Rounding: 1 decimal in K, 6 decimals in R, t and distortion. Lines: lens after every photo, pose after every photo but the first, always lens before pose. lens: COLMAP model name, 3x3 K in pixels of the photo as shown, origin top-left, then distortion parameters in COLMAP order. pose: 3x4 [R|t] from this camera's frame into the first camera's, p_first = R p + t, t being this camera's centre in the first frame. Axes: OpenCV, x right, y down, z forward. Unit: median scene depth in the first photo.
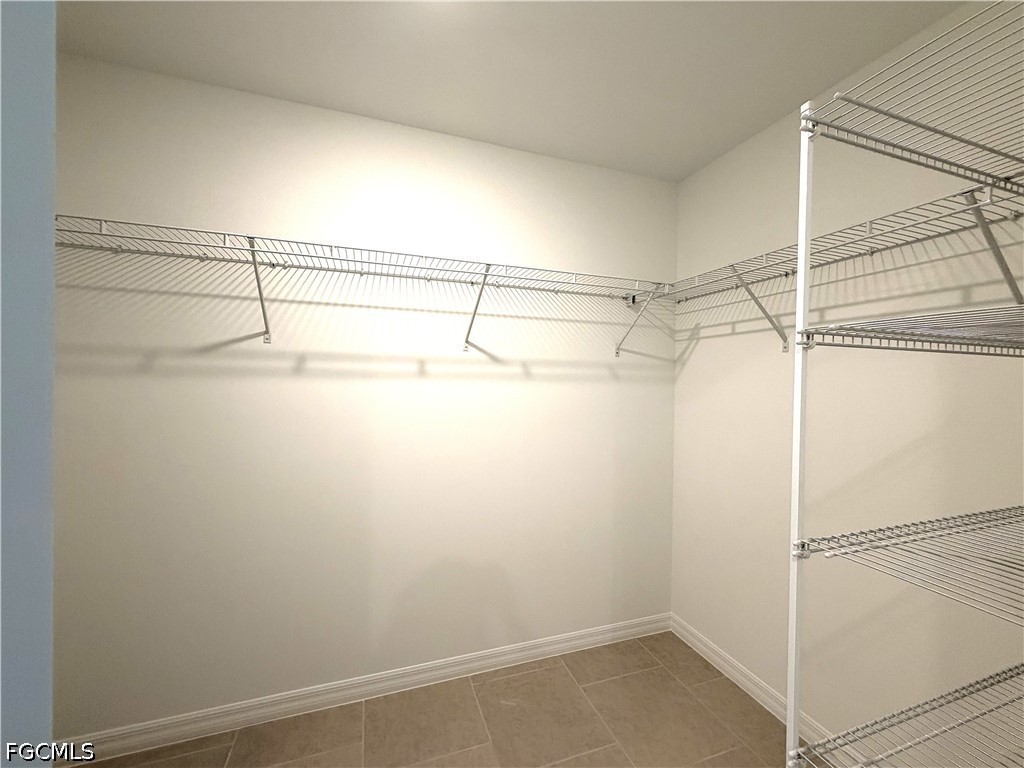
lens RADIAL K [[411.0, 0, 505.1], [0, 411.0, 391.9], [0, 0, 1]] dist [-0.000190, -0.000069]
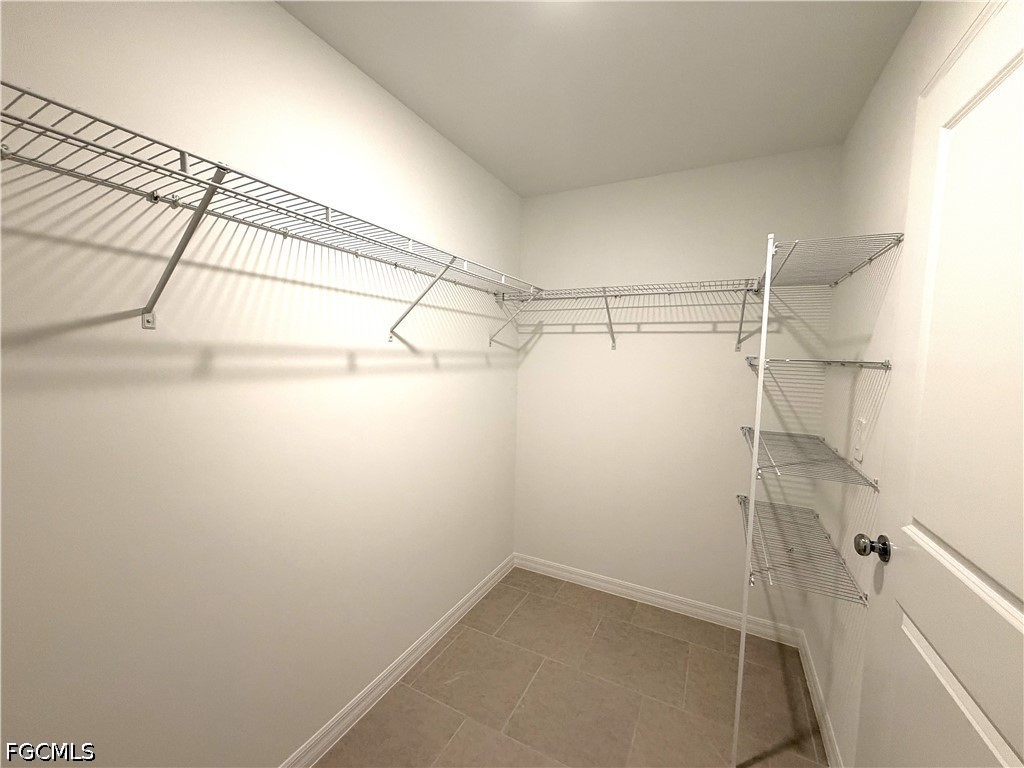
lens RADIAL K [[411.0, 0, 523.8], [0, 411.0, 394.6], [0, 0, 1]] dist [-0.000190, -0.000069]
pose [[0.719224, -0.064459, 0.691781, -0.494646], [0.006088, 0.996233, 0.086499, -0.057873], [-0.694751, -0.058001, 0.716908, 0.144630]]
